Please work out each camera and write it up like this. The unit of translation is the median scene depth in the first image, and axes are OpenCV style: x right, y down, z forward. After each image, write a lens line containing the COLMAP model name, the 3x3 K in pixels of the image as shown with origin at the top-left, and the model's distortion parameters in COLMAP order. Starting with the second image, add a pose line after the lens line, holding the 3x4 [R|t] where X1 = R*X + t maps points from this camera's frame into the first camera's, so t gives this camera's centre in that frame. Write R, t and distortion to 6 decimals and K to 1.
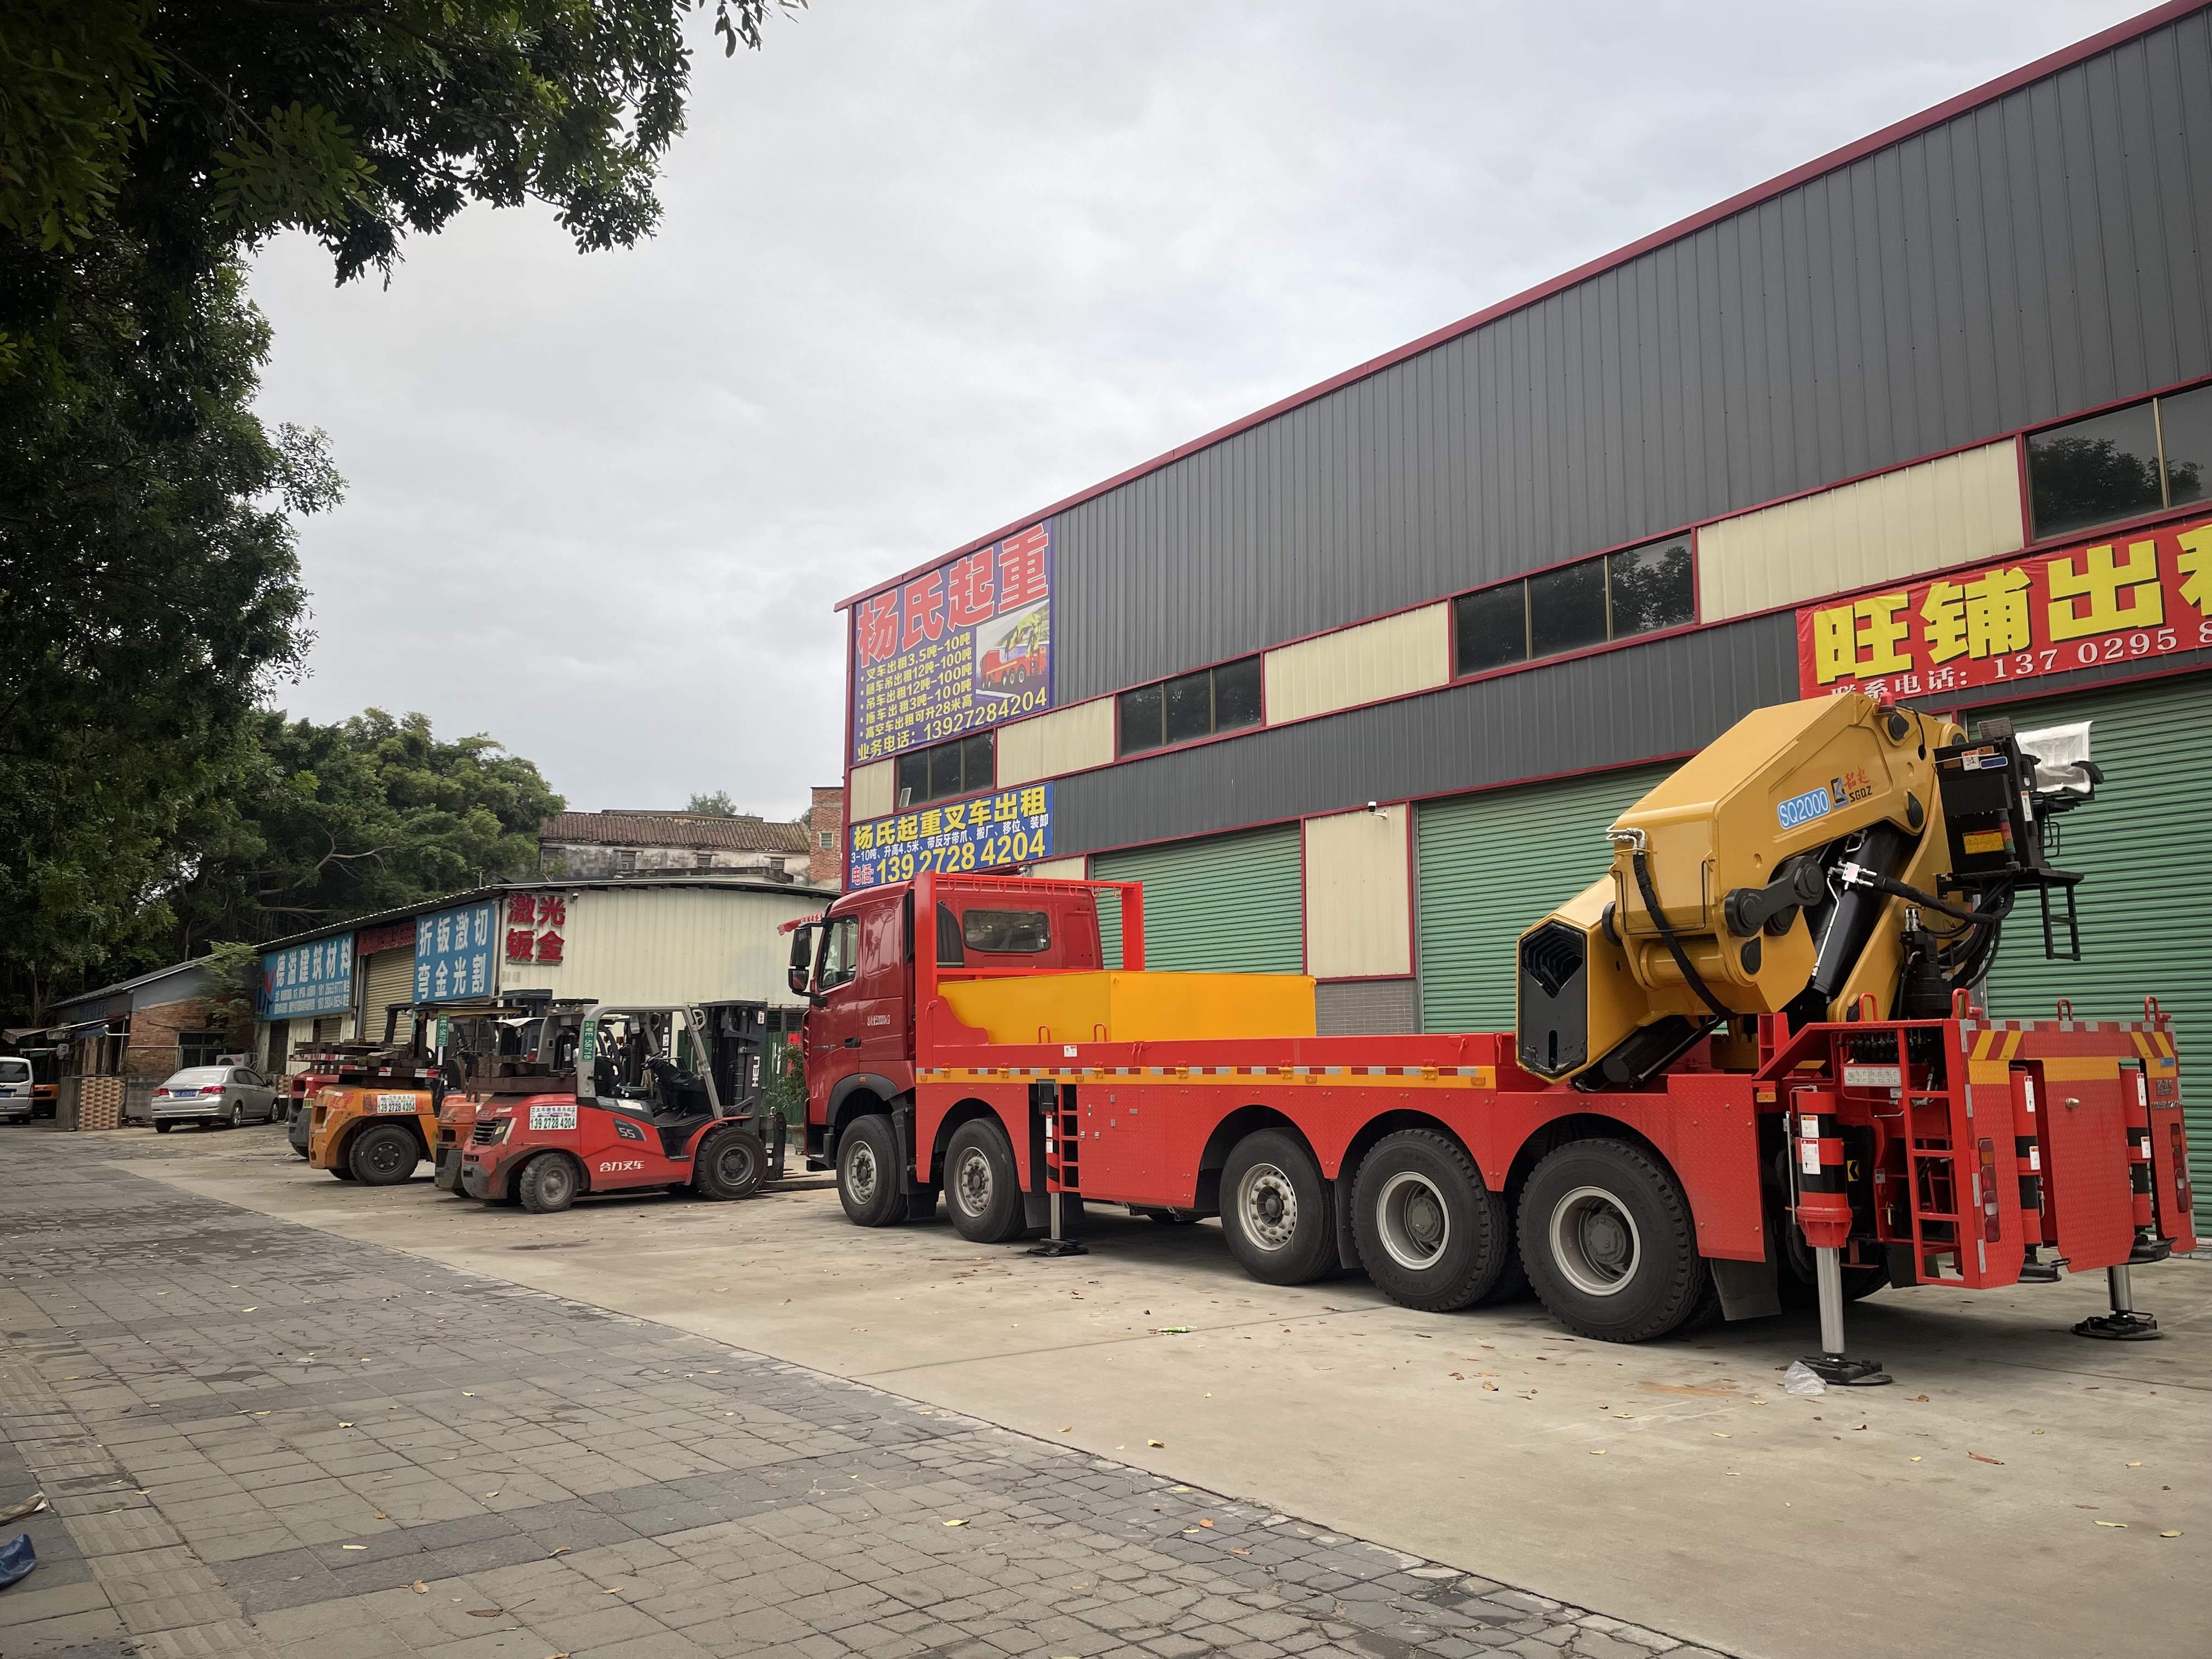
lens RADIAL K [[1622.2, 0, 1106.0], [0, 1622.2, 829.5], [0, 0, 1]] dist [0.002917, -0.004414]
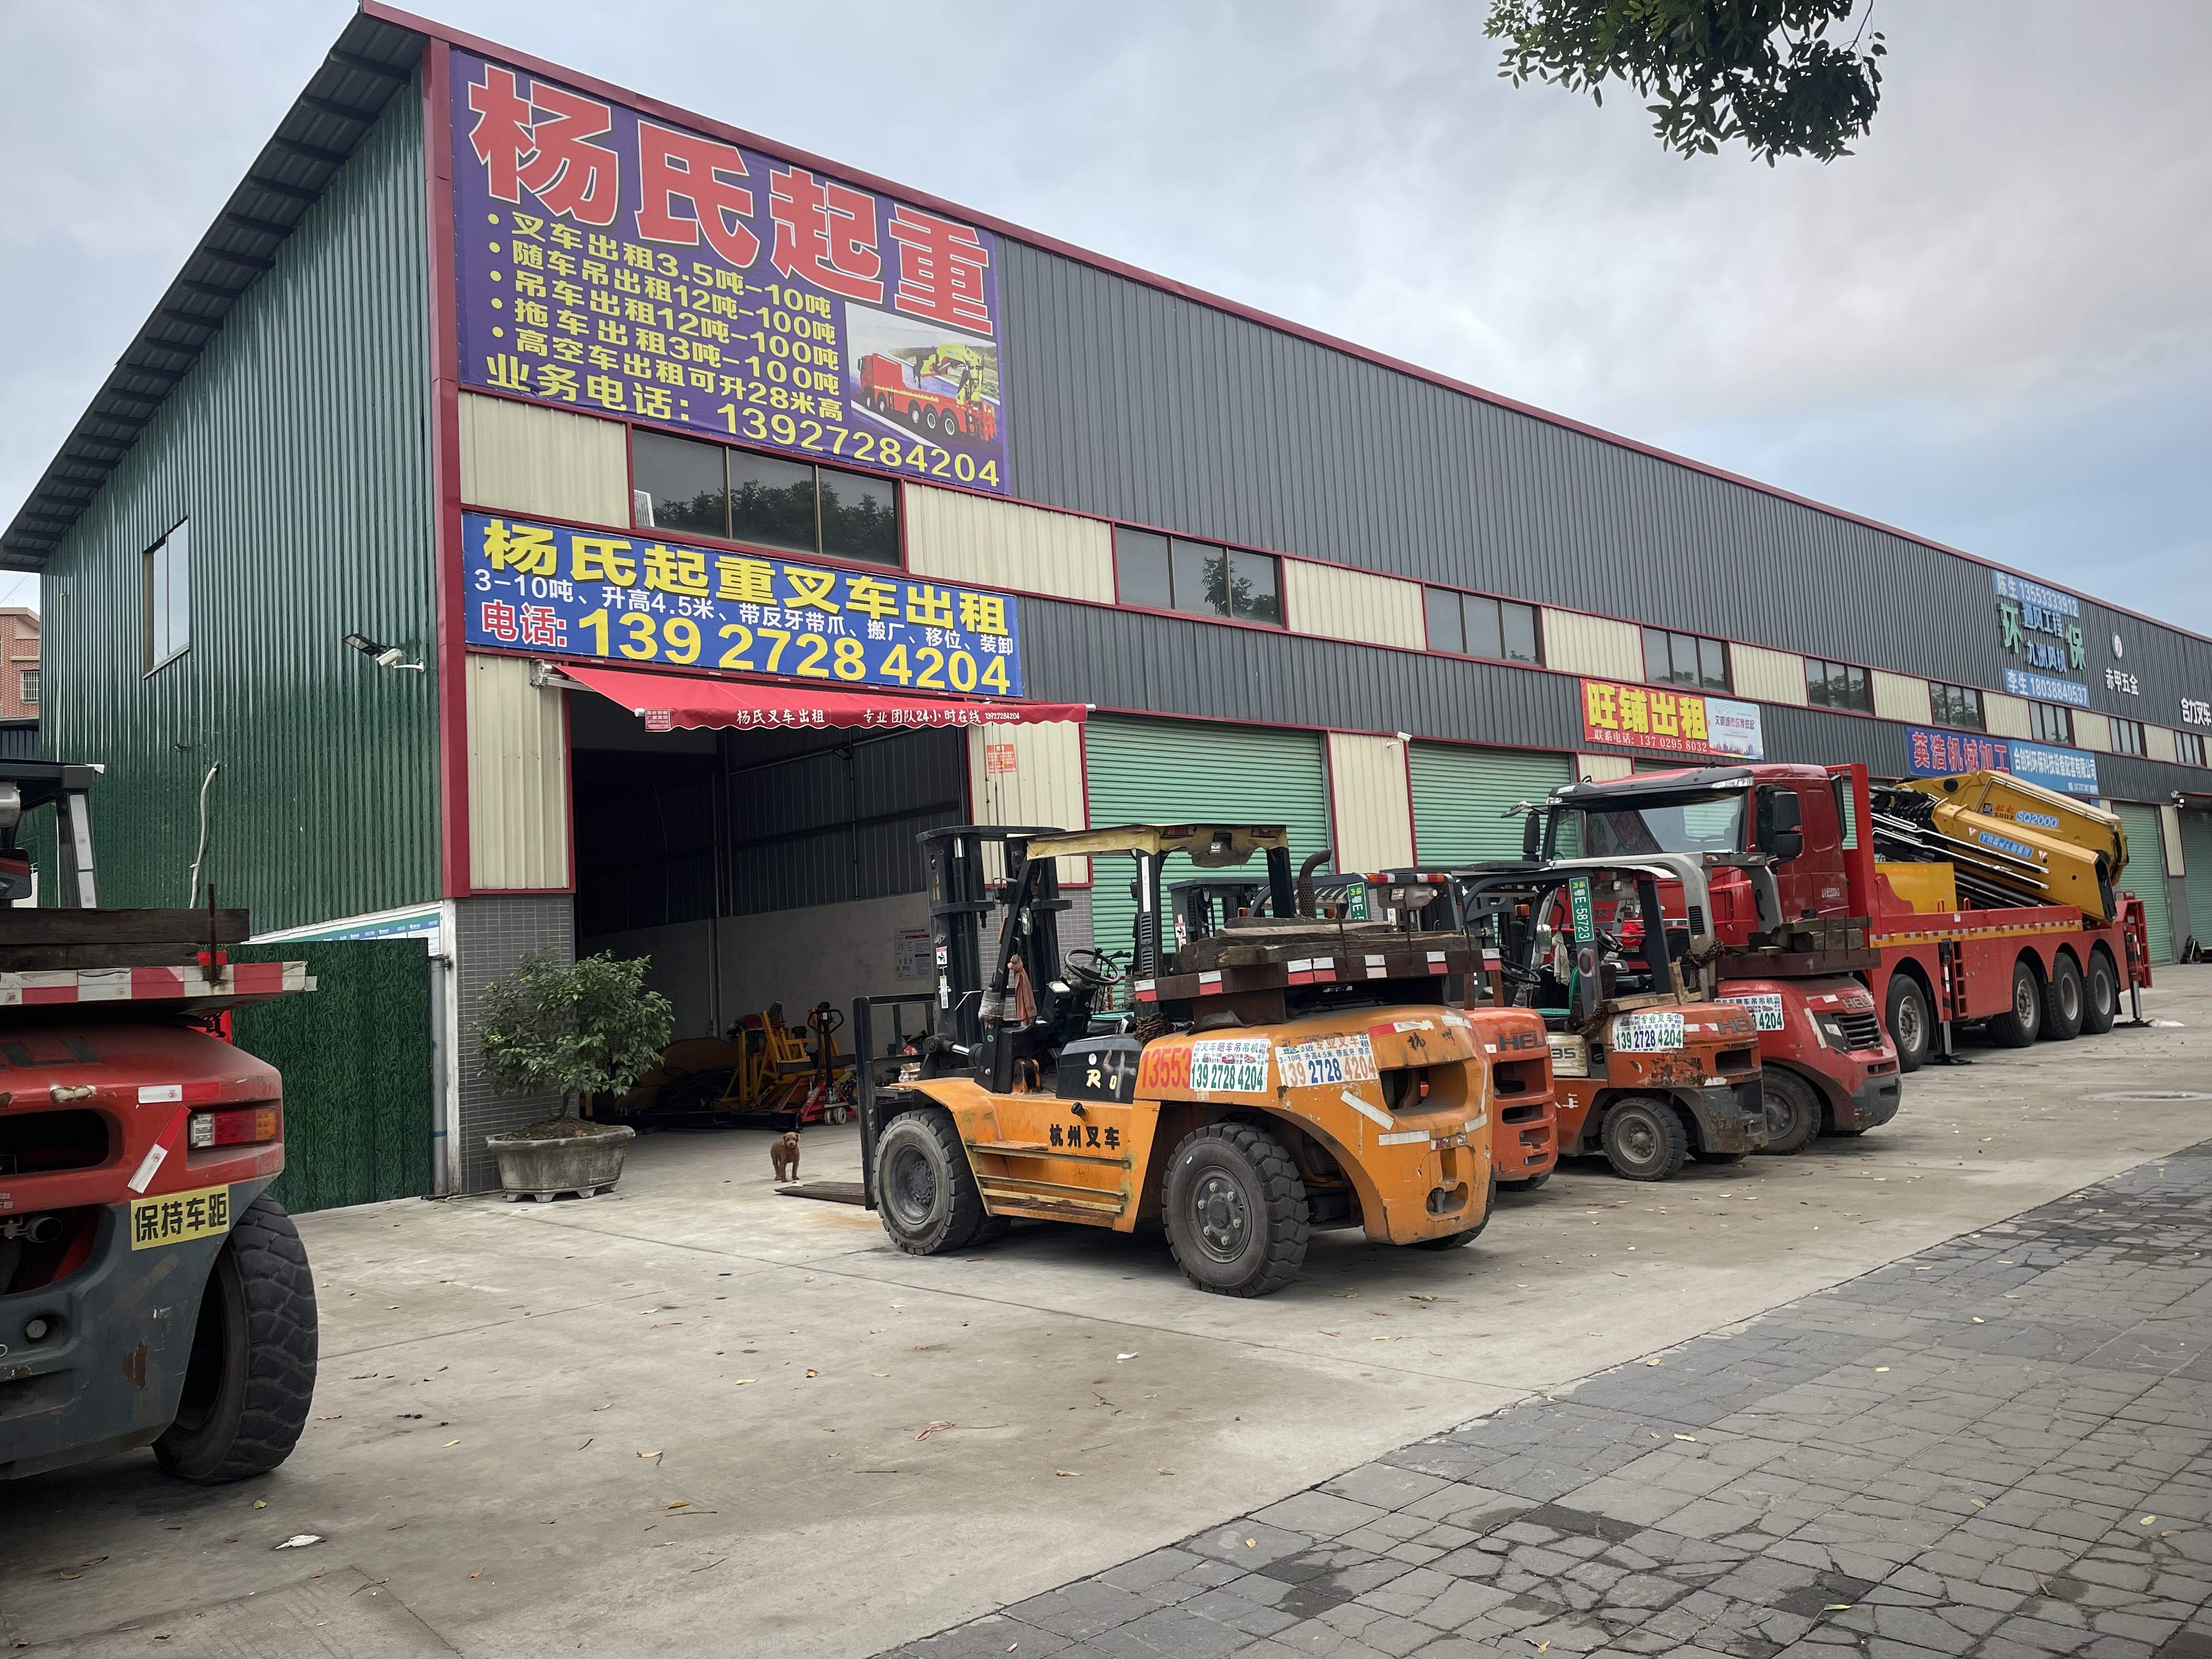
lens RADIAL K [[1622.2, 0, 1106.0], [0, 1622.2, 829.5], [0, 0, 1]] dist [0.002917, -0.004414]
pose [[-0.085796, 0.089048, 0.992325, -0.697773], [-0.087508, 0.991475, -0.096537, 0.131216], [-0.992462, -0.095119, -0.077272, 0.929498]]
